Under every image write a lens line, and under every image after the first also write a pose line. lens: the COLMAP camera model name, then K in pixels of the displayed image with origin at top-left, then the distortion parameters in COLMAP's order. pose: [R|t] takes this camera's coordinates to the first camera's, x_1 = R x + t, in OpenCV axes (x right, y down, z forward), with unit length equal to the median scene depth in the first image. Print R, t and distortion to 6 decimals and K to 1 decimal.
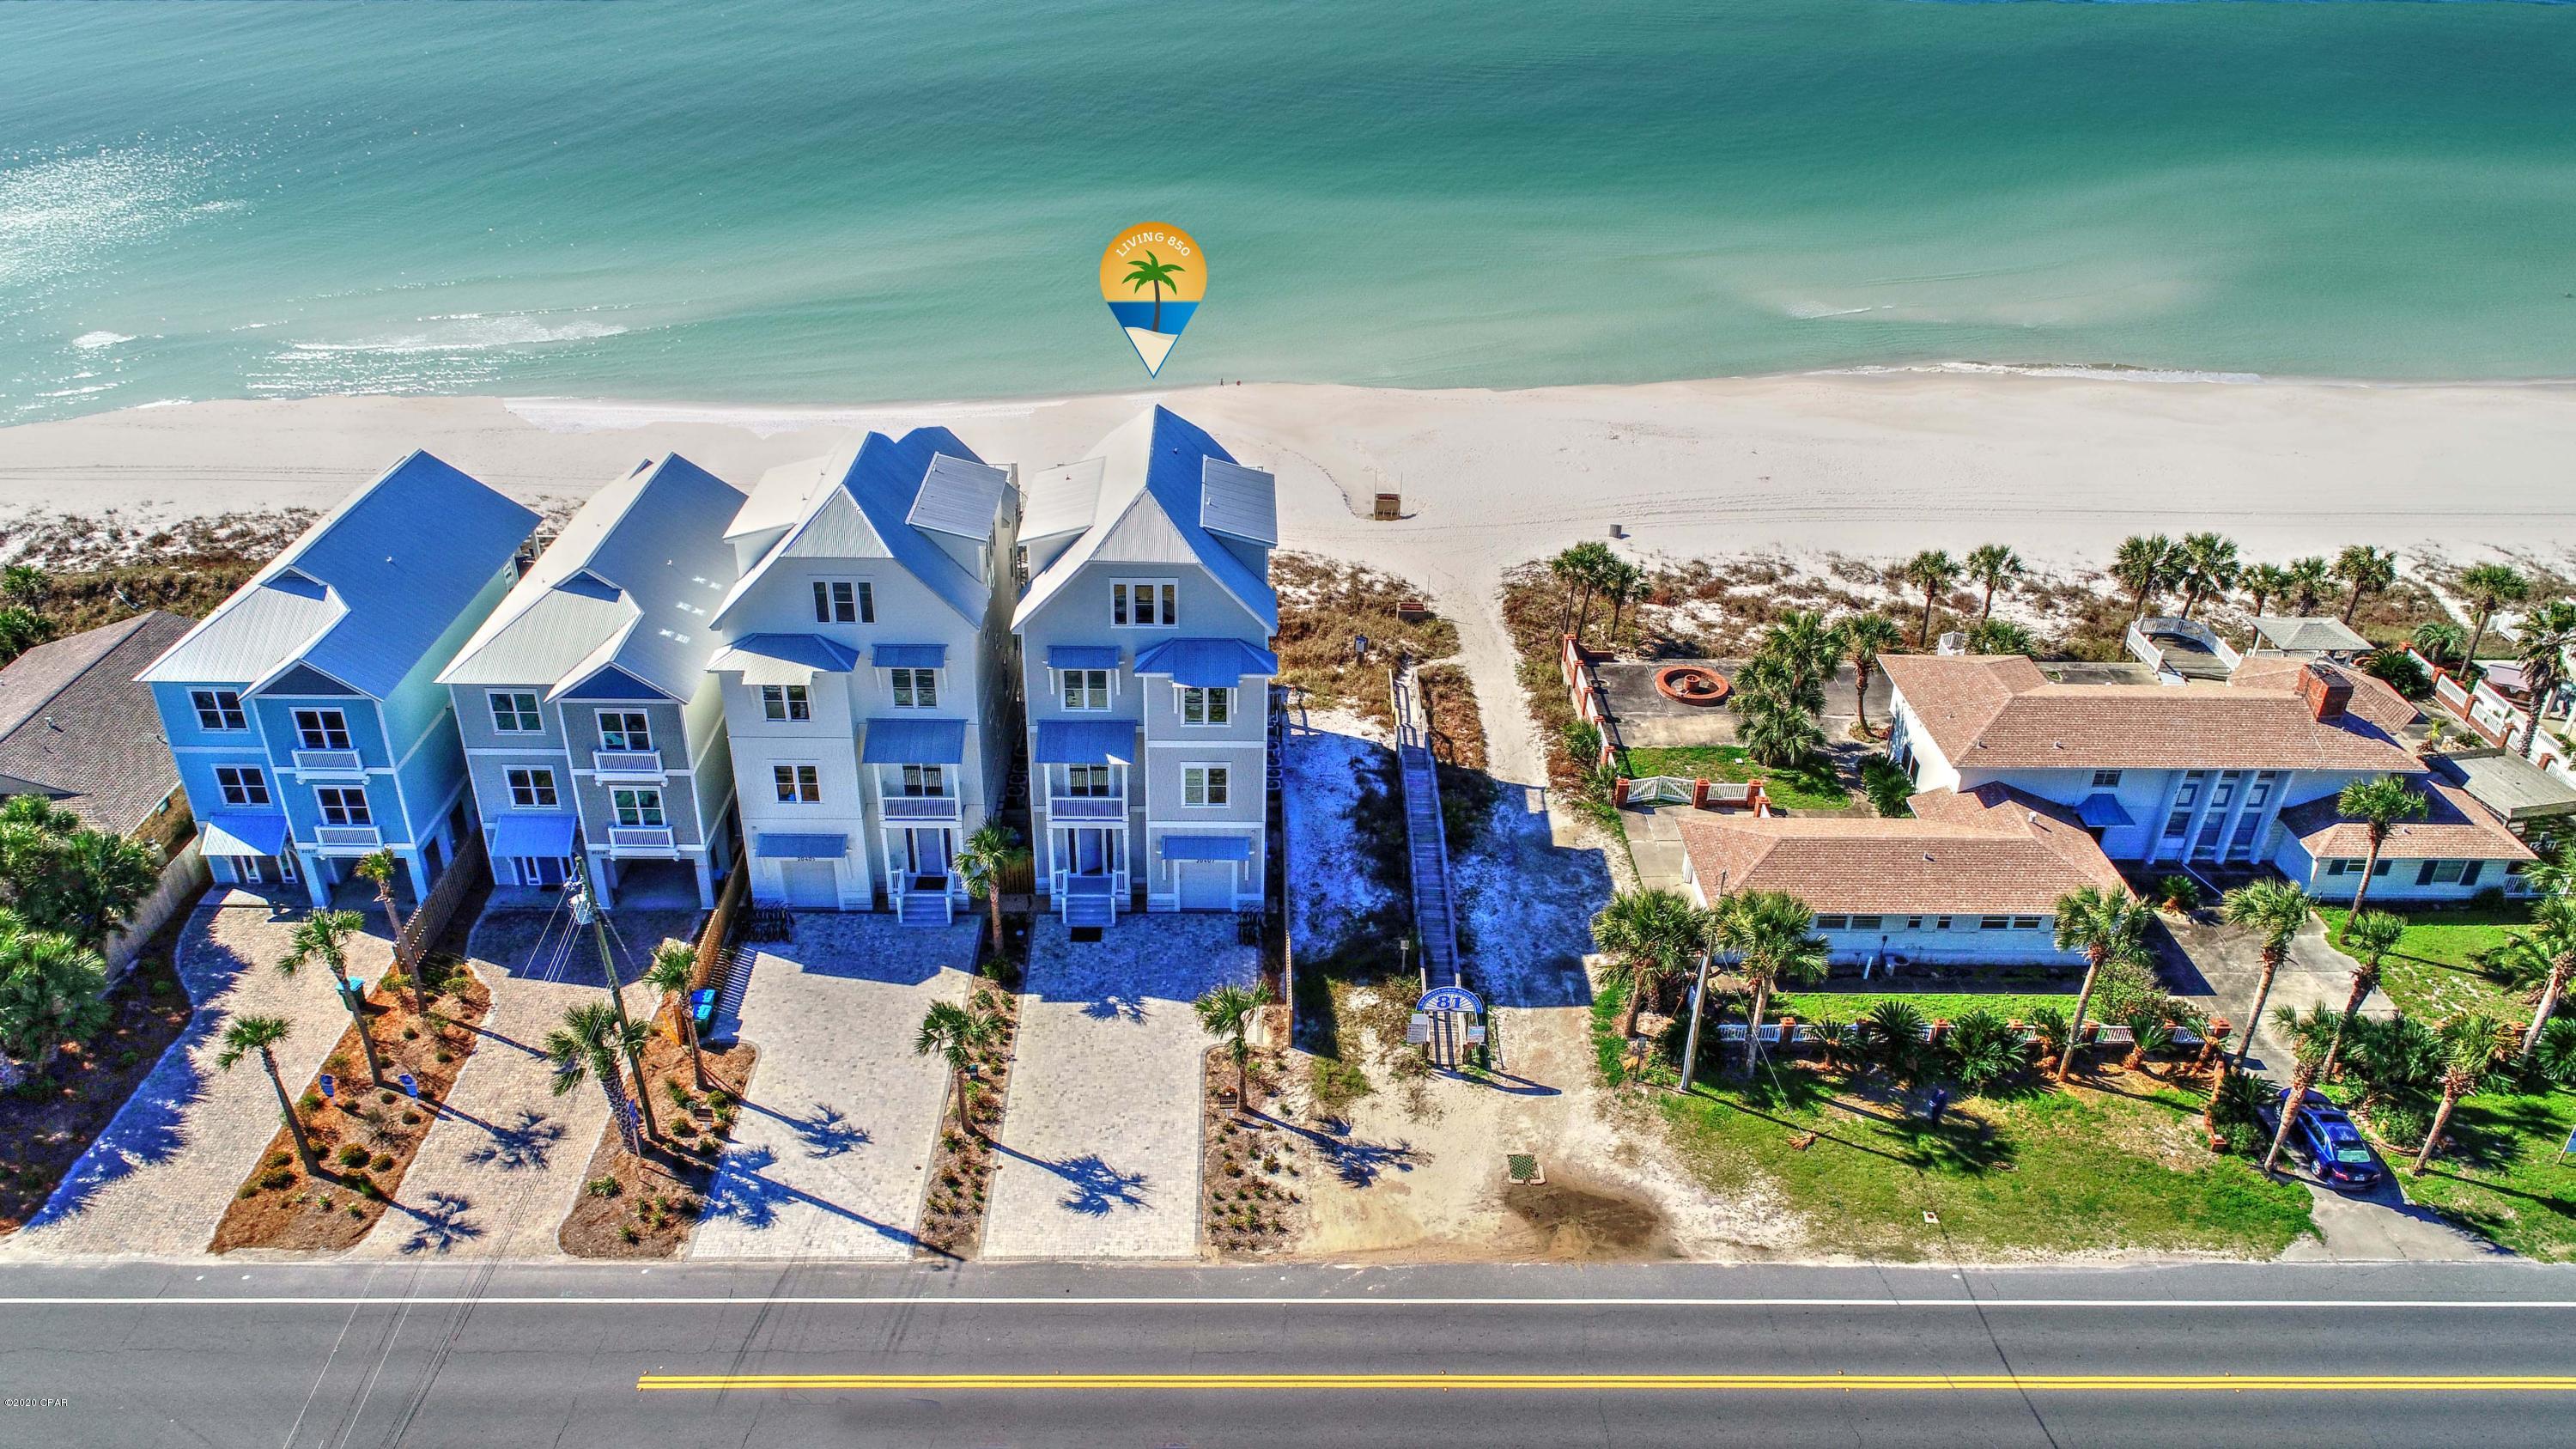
lens RADIAL K [[1814.8, 0, 1288.0], [0, 1814.8, 724.5], [0, 0, 1]] dist [-0.005987, -0.003300]
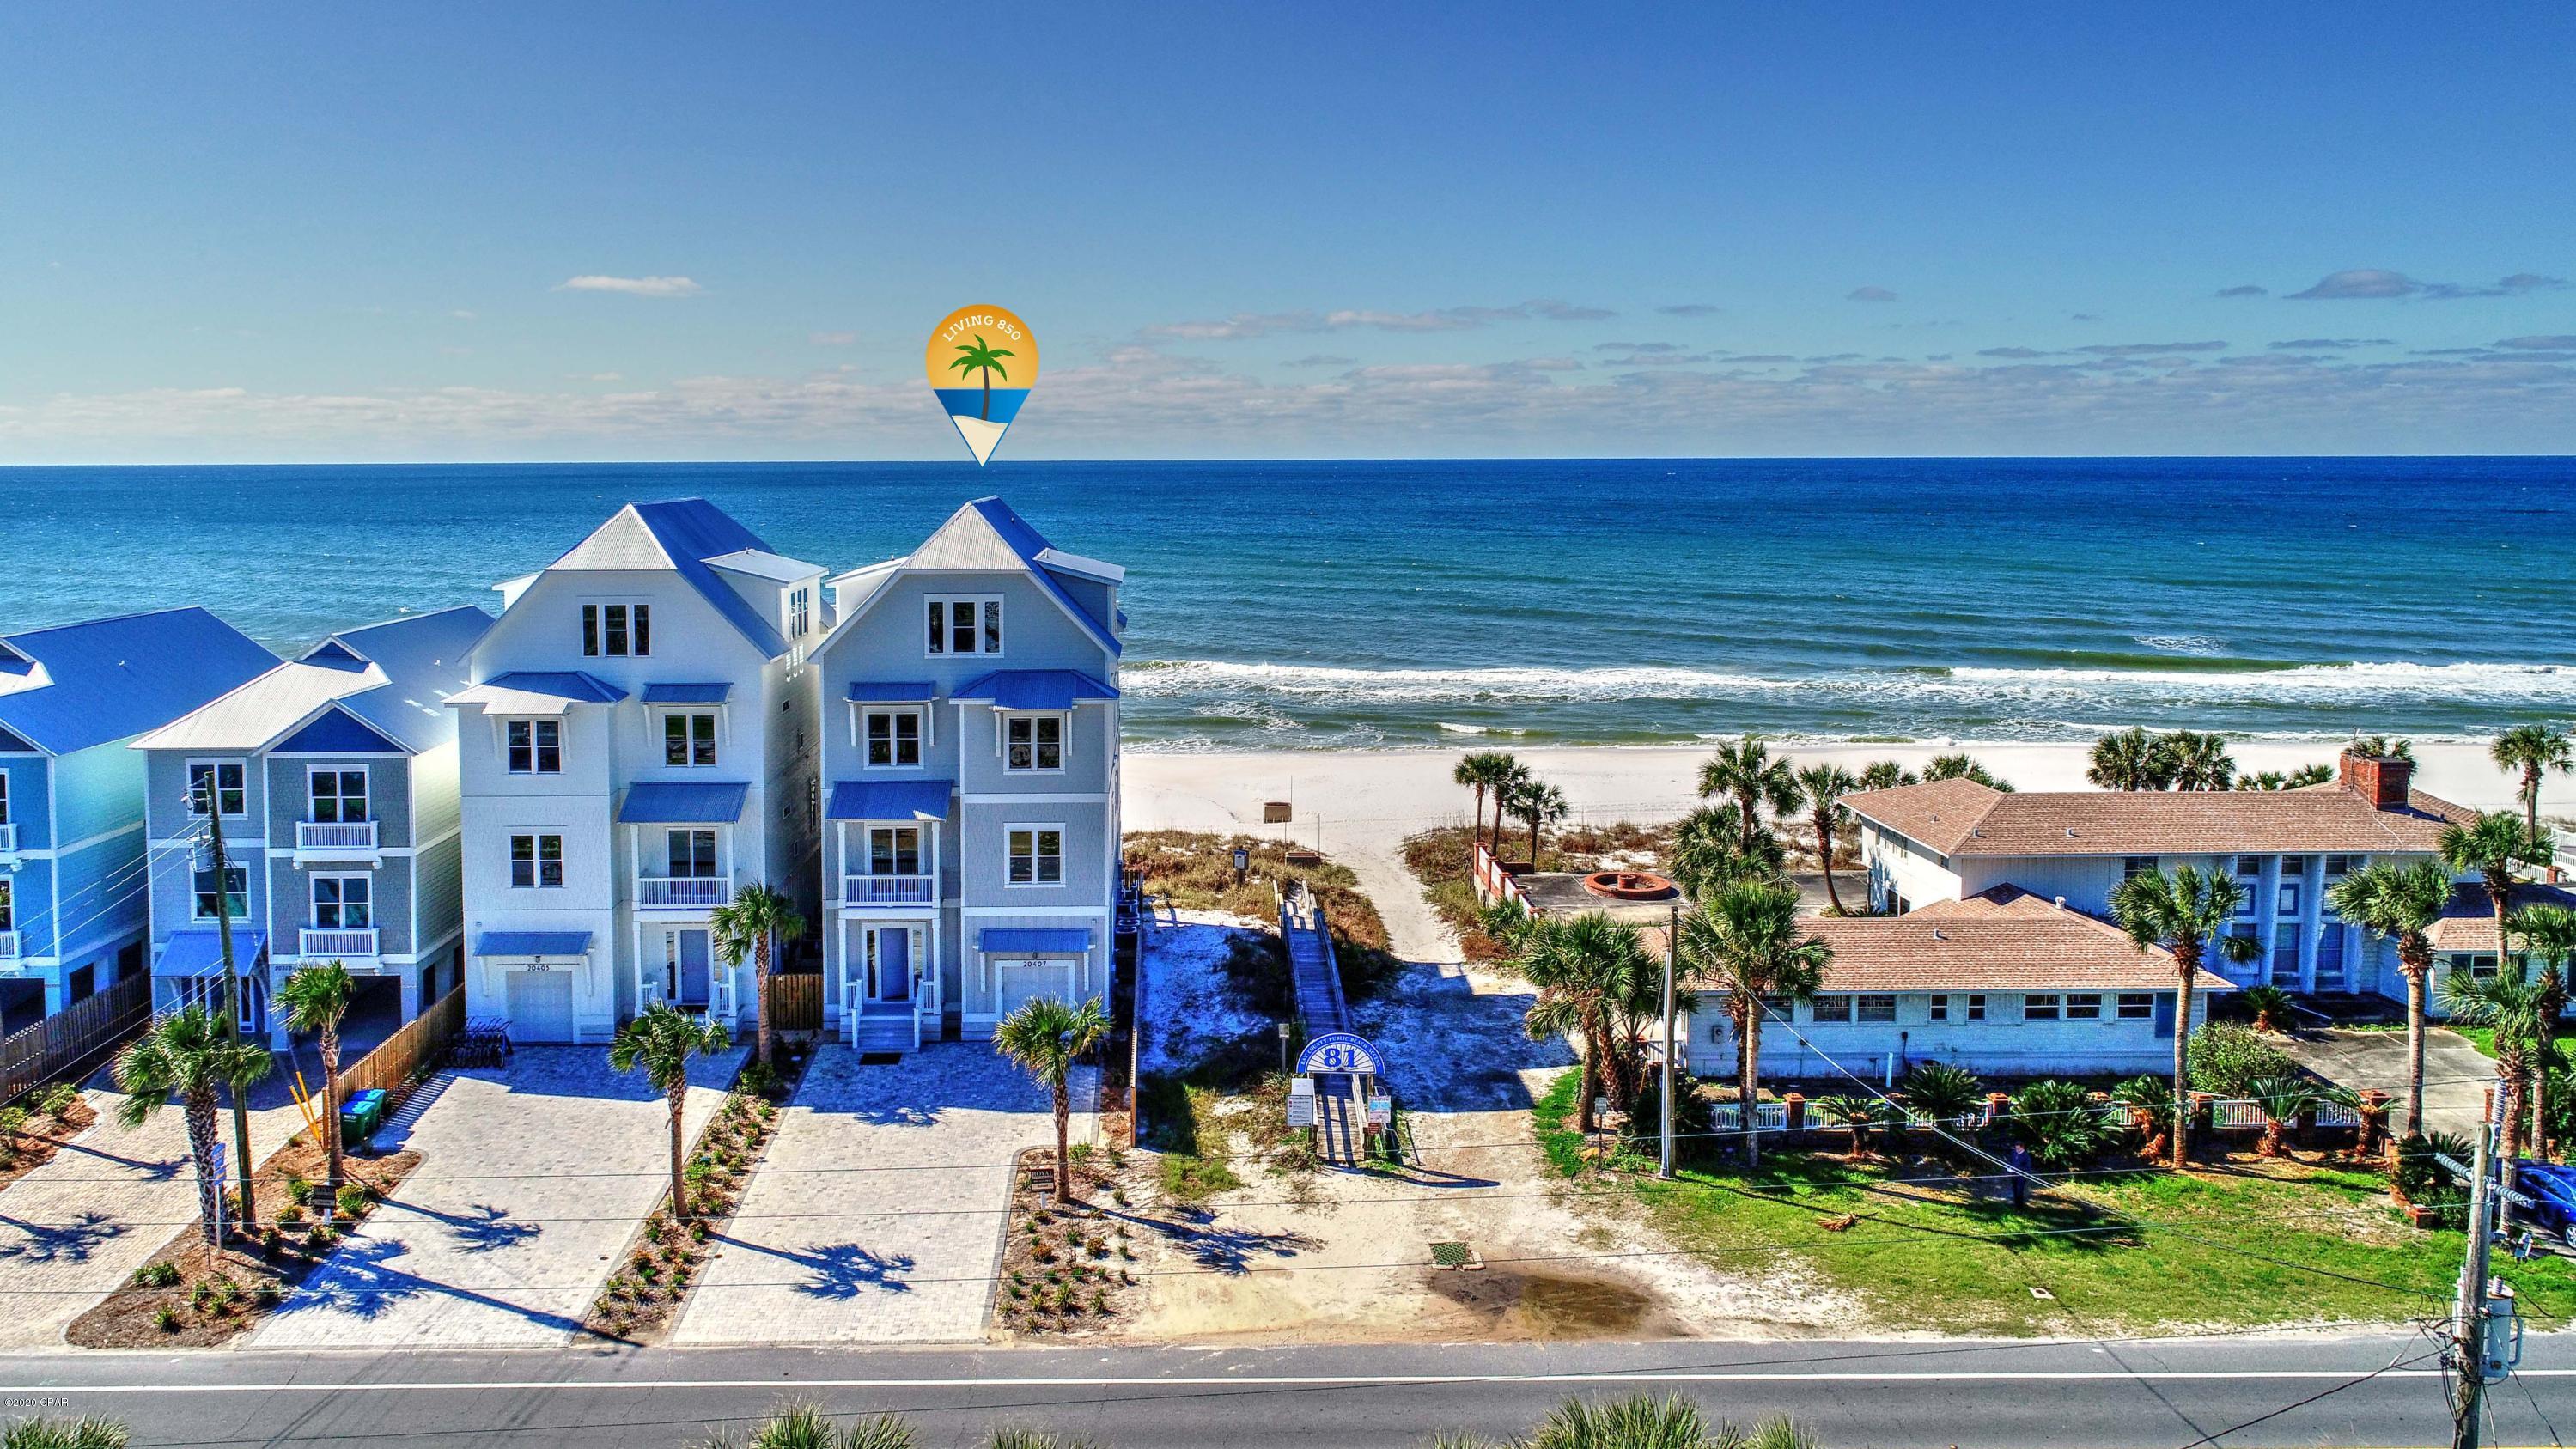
lens RADIAL K [[1784.8, 0, 1196.0], [0, 1784.8, 658.7], [0, 0, 1]] dist [-0.007622, 0.004454]
pose [[0.999718, -0.021309, -0.010512, 0.040209], [0.014444, 0.896296, -0.443222, 0.332876], [0.018866, 0.442945, 0.896350, 0.257911]]
